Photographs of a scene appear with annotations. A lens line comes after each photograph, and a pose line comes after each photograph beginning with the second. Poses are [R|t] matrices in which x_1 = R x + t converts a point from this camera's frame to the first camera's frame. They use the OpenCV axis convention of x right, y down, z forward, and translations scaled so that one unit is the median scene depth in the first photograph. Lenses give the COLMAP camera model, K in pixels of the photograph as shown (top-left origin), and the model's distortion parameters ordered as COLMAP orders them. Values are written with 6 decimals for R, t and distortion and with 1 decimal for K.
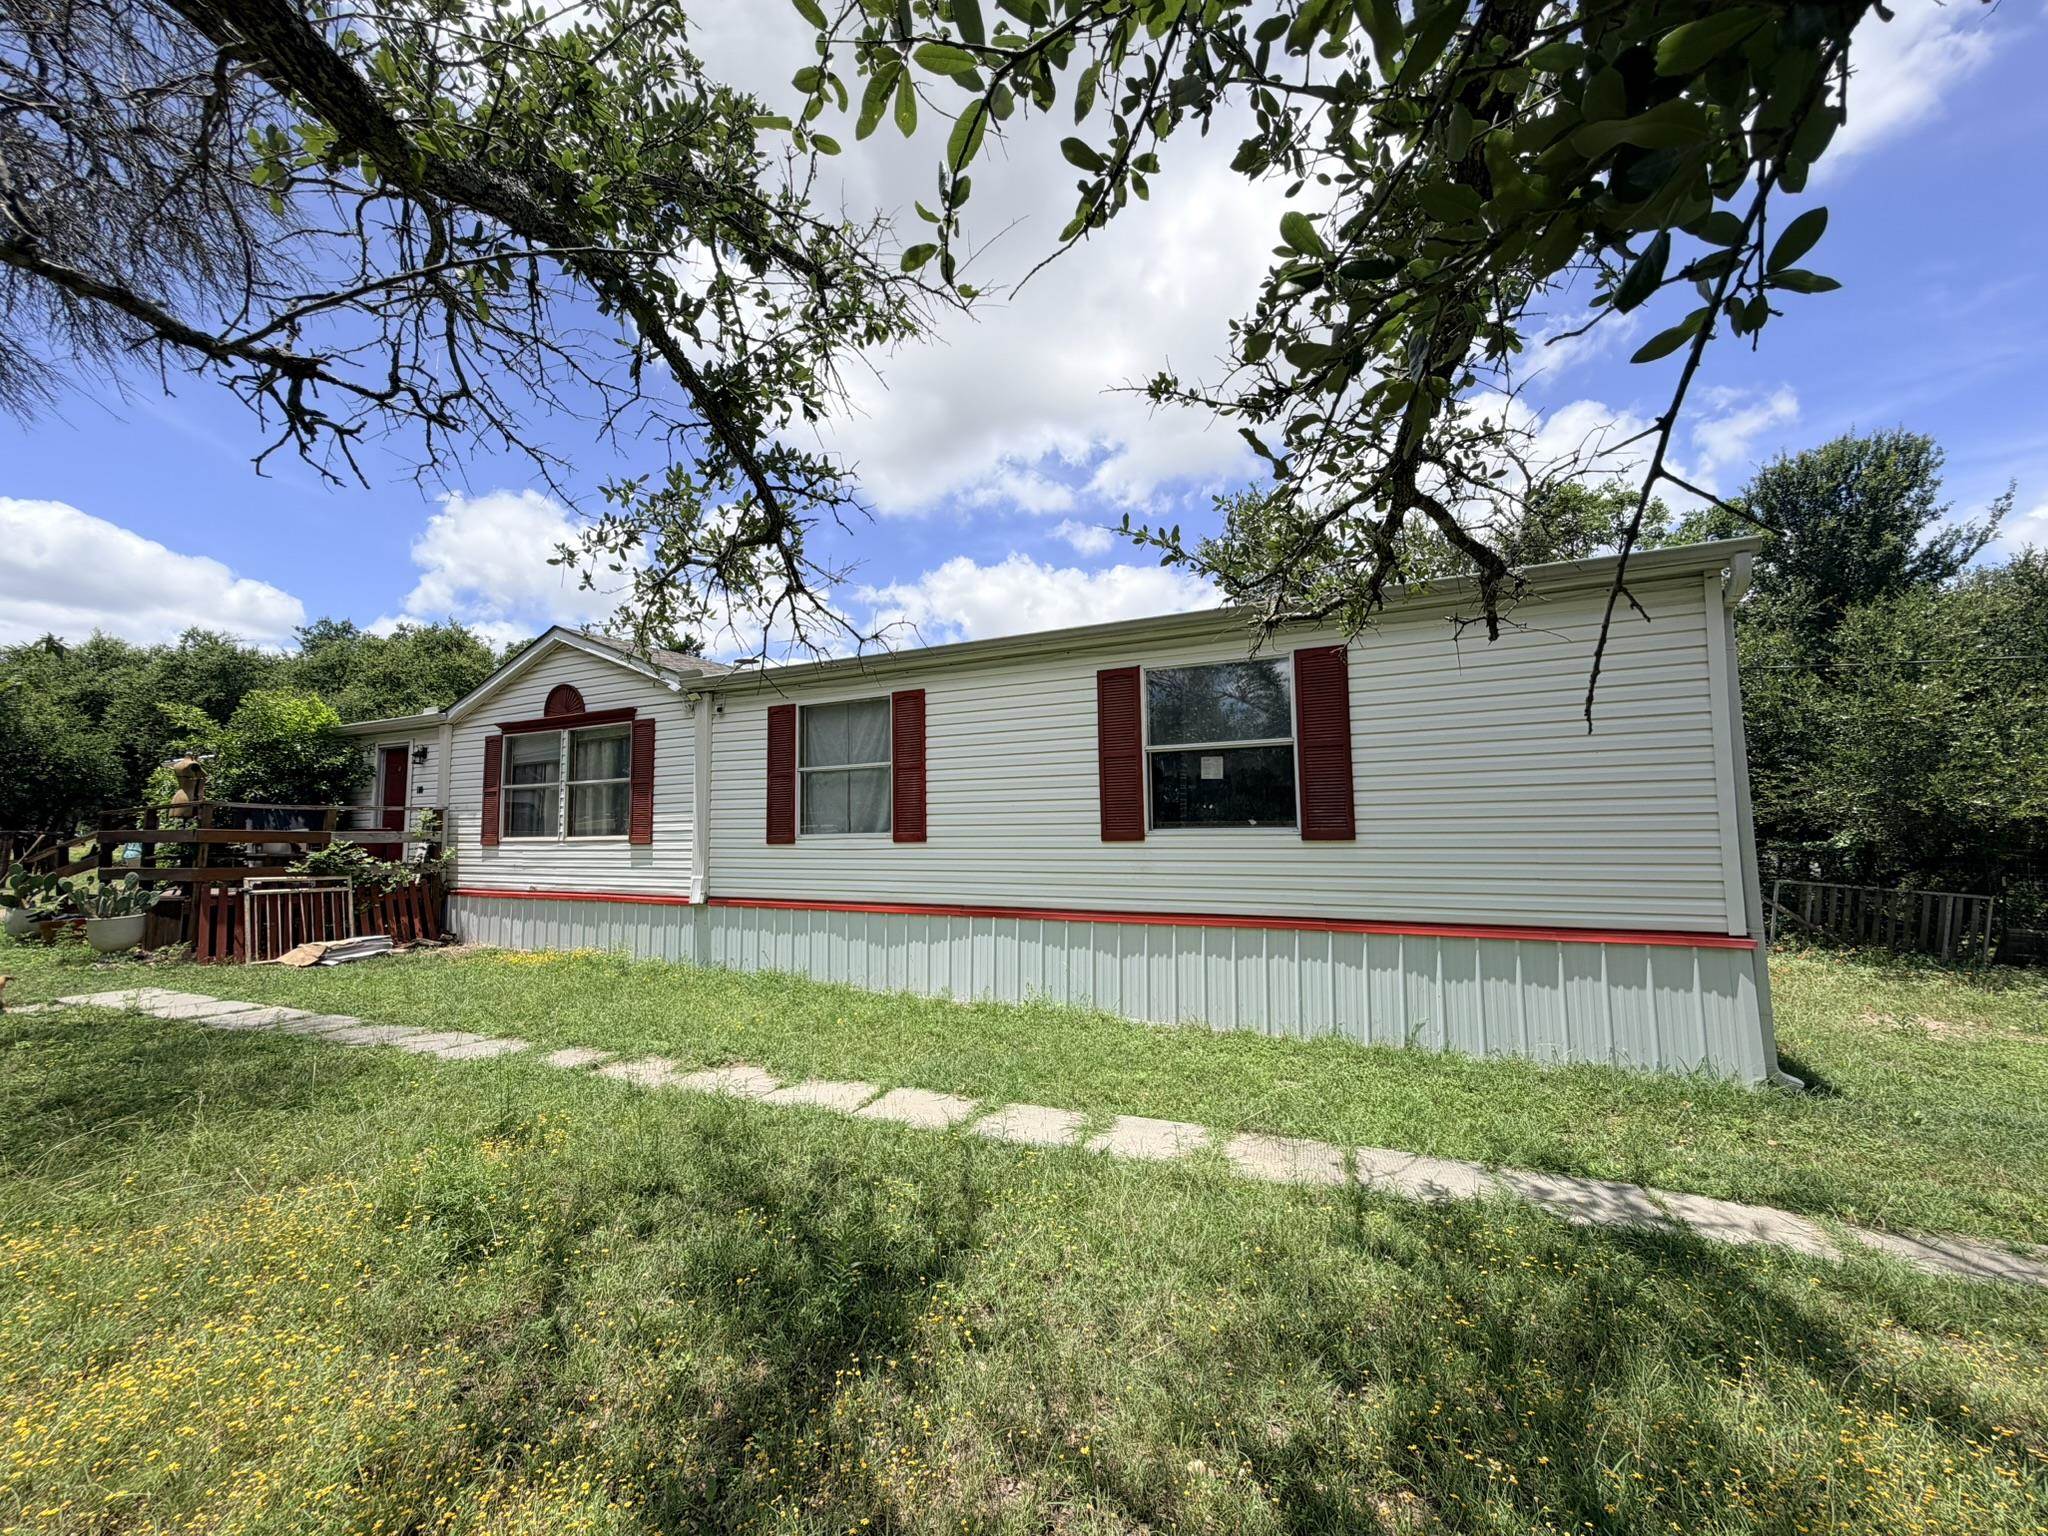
lens RADIAL K [[819.8, 0, 855.6], [0, 819.8, 764.9], [0, 0, 1]] dist [0.000184, 0.000012]
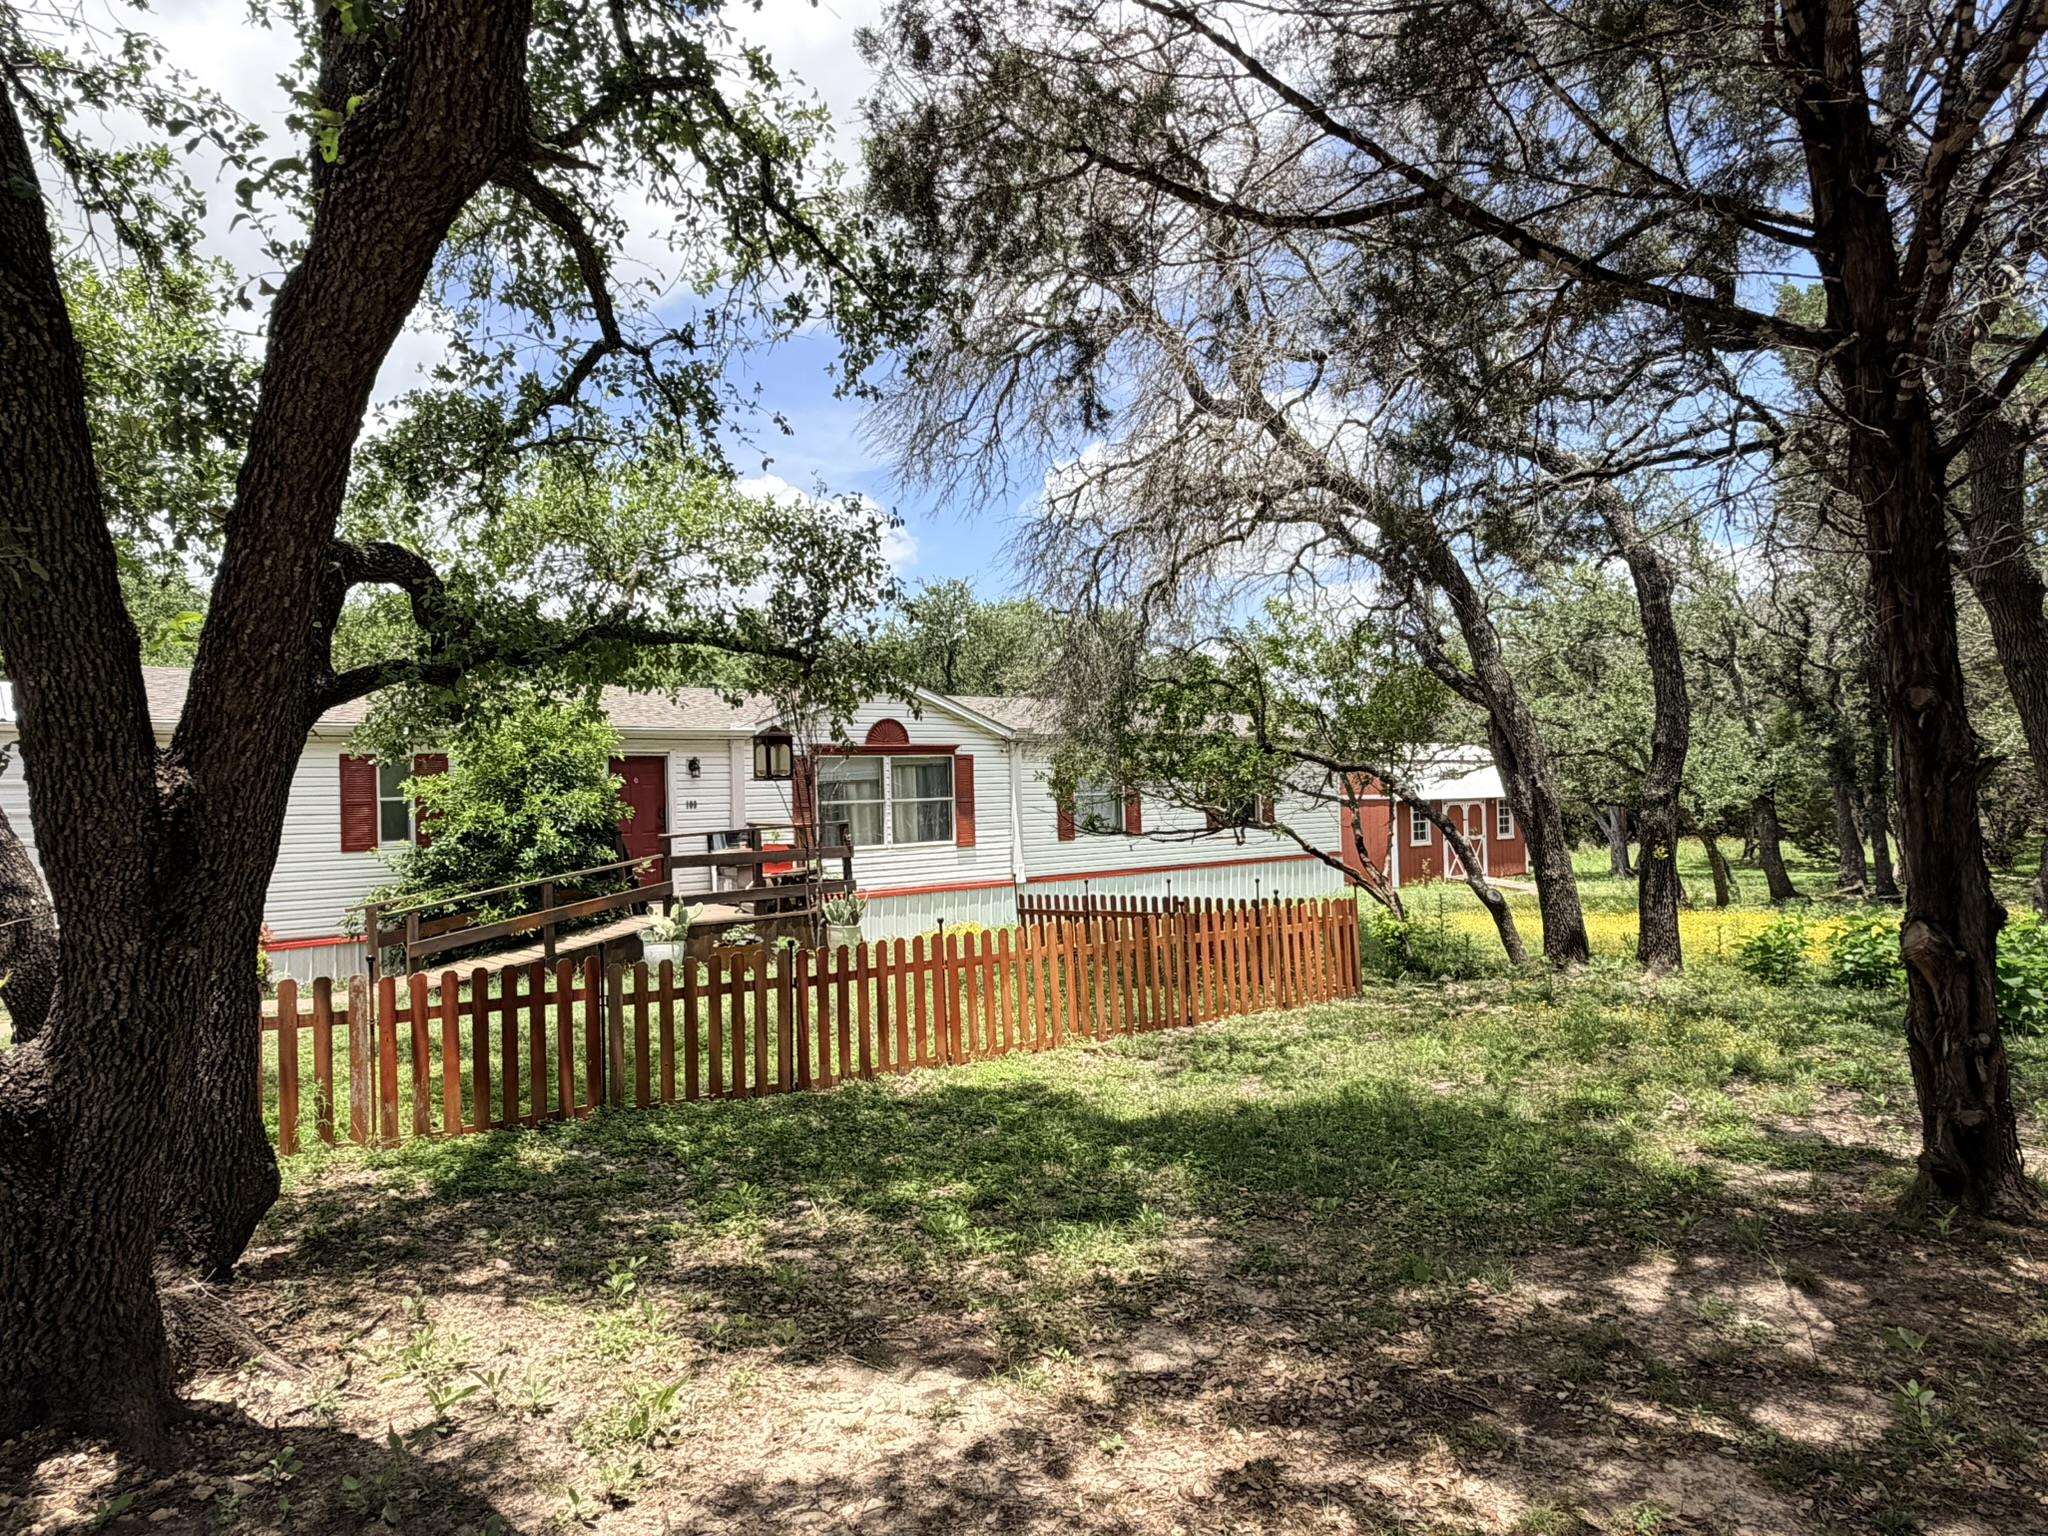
lens RADIAL K [[1298.2, 0, 1024.0], [0, 1298.2, 768.0], [0, 0, 1]] dist [-0.020524, 0.000253]
pose [[0.372088, 0.035752, 0.927509, -2.159796], [-0.030769, 0.999184, -0.026171, 0.018972], [-0.927687, -0.018801, 0.372885, 0.106875]]
